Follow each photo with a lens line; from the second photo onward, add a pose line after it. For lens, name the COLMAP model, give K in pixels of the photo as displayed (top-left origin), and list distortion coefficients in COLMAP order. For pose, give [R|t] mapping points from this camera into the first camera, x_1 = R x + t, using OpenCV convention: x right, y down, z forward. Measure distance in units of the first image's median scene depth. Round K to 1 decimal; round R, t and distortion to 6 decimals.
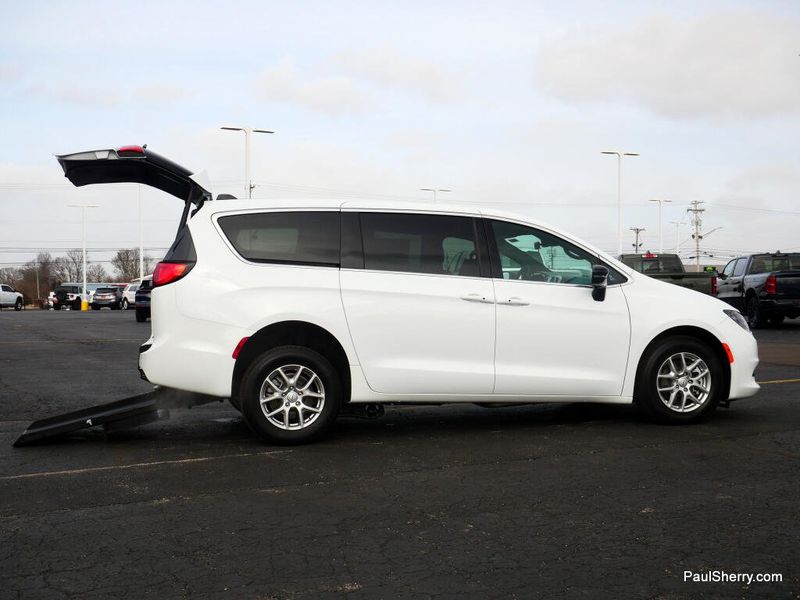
lens RADIAL K [[1072.8, 0, 415.2], [0, 1072.8, 310.3], [0, 0, 1]] dist [0.003660, 0.000000]
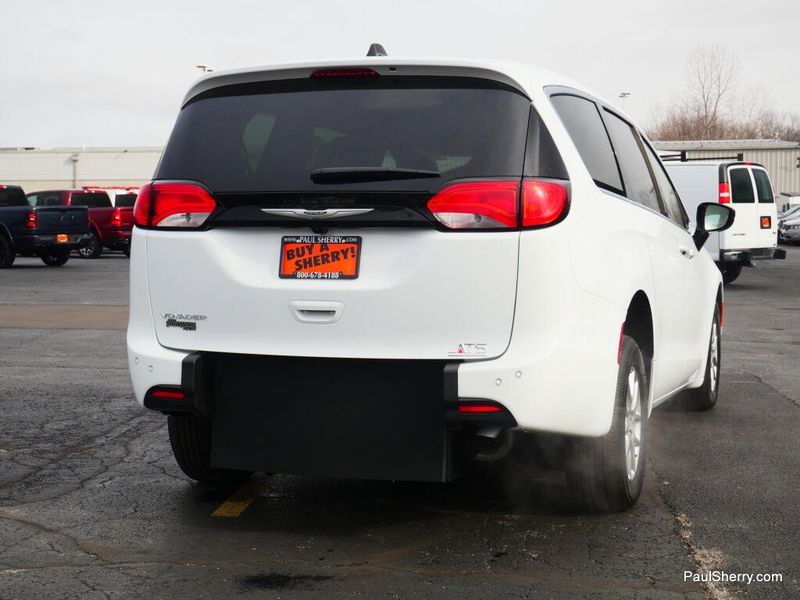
lens RADIAL K [[1419.2, 0, 405.3], [0, 1419.2, 296.7], [0, 0, 1]] dist [0.037179, 0.000000]
pose [[0.535891, -0.033439, 0.843625, -0.791554], [0.002247, 0.999268, 0.038180, -0.015715], [-0.844284, -0.018564, 0.535574, 0.672182]]
